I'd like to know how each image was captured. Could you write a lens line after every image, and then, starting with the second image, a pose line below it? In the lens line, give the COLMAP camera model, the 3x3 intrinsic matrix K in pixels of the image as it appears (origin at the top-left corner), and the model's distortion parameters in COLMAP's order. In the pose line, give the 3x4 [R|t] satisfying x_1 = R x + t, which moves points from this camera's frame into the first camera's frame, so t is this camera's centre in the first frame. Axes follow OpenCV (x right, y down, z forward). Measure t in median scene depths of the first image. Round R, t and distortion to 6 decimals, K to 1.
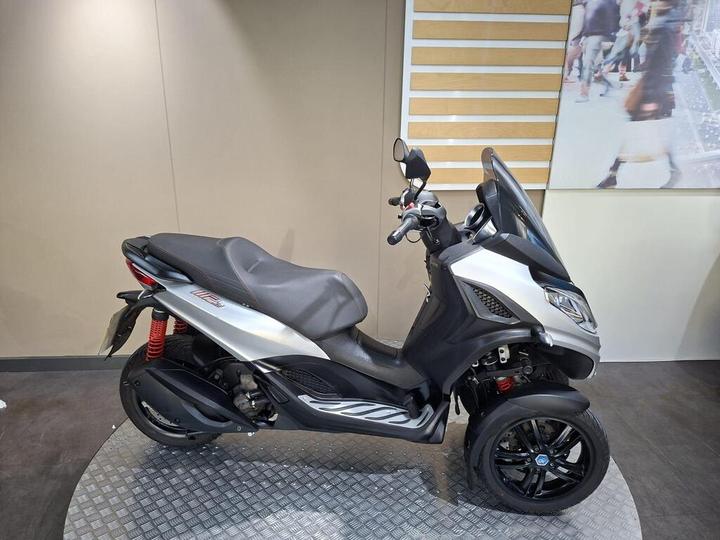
lens RADIAL K [[490.2, 0, 364.3], [0, 490.2, 273.0], [0, 0, 1]] dist [0.039313, -0.035510]
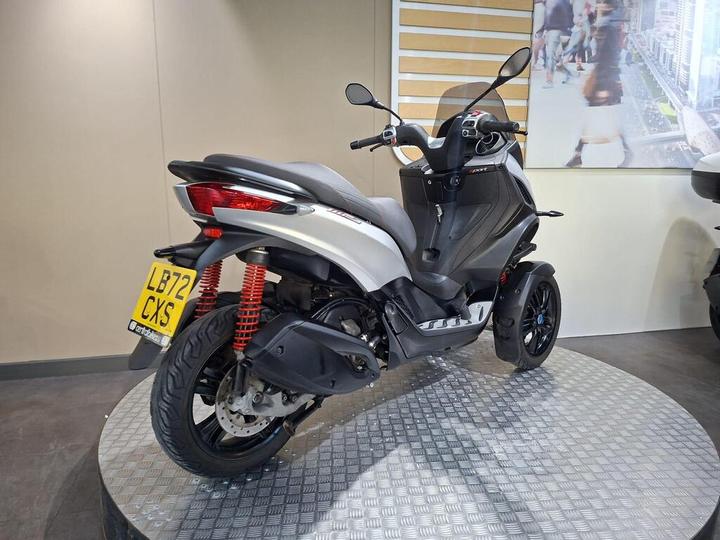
lens RADIAL K [[485.7, 0, 360.4], [0, 485.7, 274.7], [0, 0, 1]] dist [0.031894, -0.031644]
pose [[0.987355, -0.045470, 0.151861, -0.165876], [0.065473, 0.989424, -0.129435, 0.188046], [-0.144369, 0.137741, 0.979890, 0.040374]]
